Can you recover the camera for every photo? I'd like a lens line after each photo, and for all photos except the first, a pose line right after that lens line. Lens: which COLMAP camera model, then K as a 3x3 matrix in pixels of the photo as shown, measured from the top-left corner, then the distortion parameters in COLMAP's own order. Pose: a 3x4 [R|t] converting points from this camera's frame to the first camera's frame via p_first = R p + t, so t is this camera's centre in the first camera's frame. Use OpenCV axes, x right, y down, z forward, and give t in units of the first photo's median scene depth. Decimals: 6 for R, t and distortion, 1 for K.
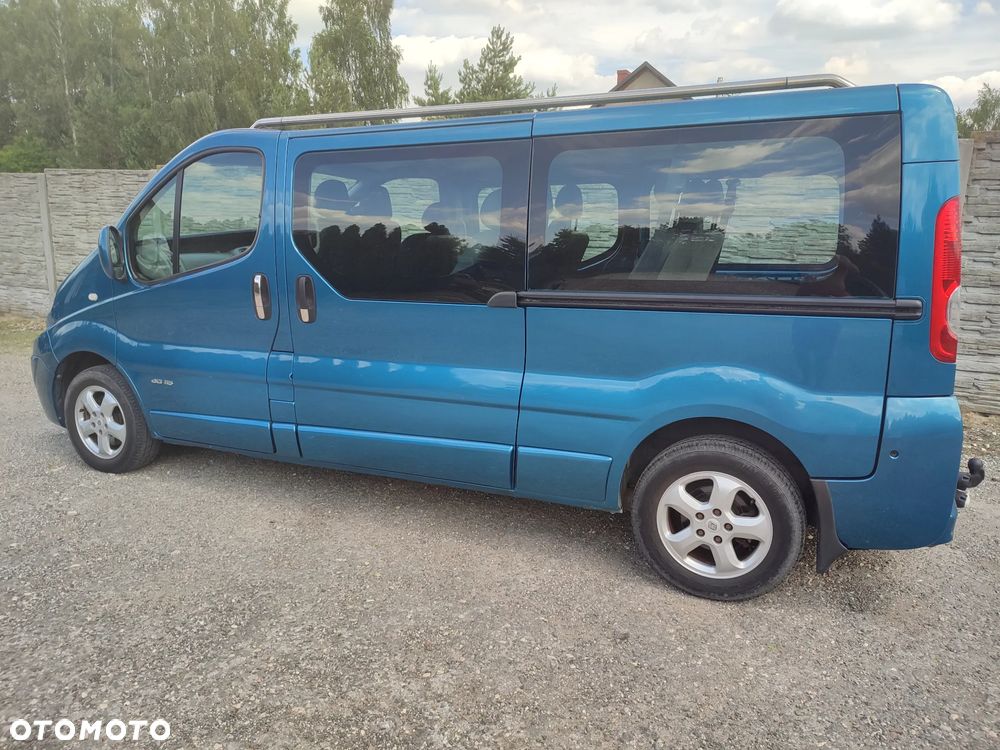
lens RADIAL K [[770.4, 0, 511.6], [0, 770.4, 378.9], [0, 0, 1]] dist [0.024196, -0.013791]
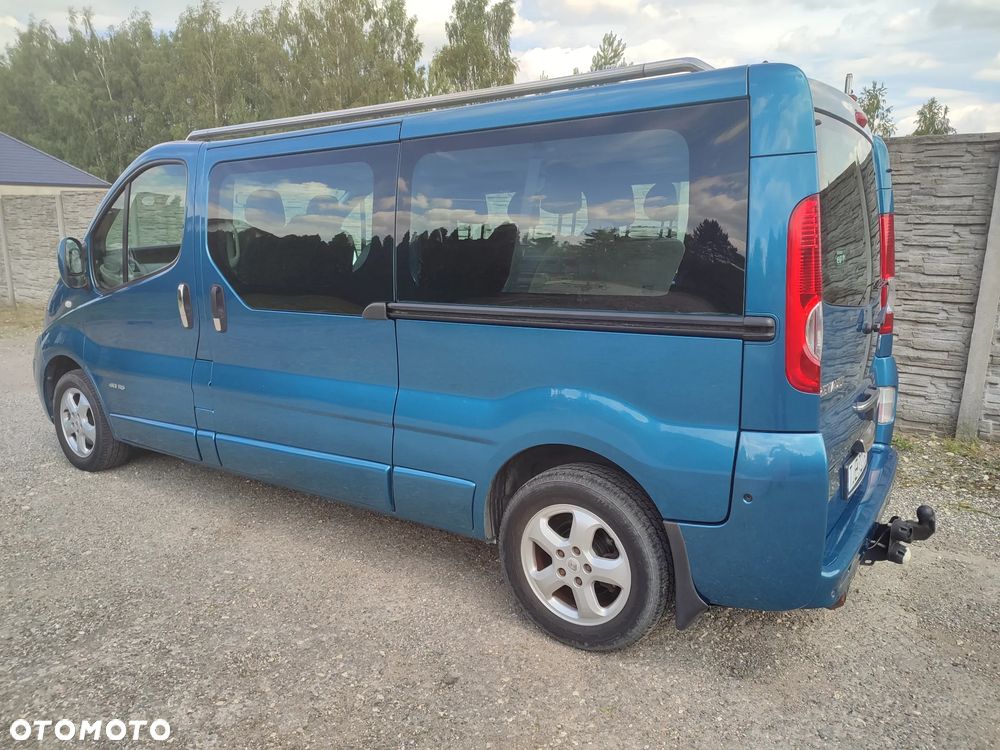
lens RADIAL K [[770.4, 0, 496.9], [0, 770.4, 379.3], [0, 0, 1]] dist [0.024196, -0.013791]
pose [[0.982451, 0.027537, -0.184479, 0.315699], [-0.029763, 0.999514, -0.009309, -0.014533], [0.184133, 0.014636, 0.982792, 0.094008]]
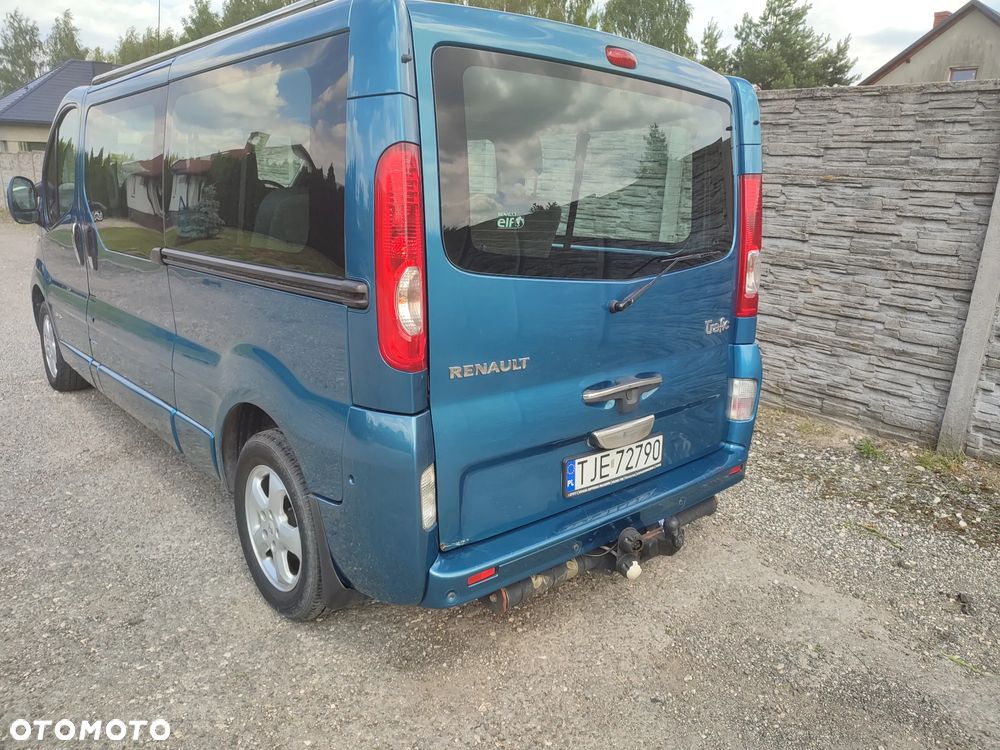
lens RADIAL K [[770.4, 0, 468.8], [0, 770.4, 374.9], [0, 0, 1]] dist [0.024196, -0.013791]
pose [[0.901308, 0.124616, -0.414867, 0.760358], [-0.110296, 0.992181, 0.058405, -0.054826], [0.418901, -0.006883, 0.908006, 0.283889]]
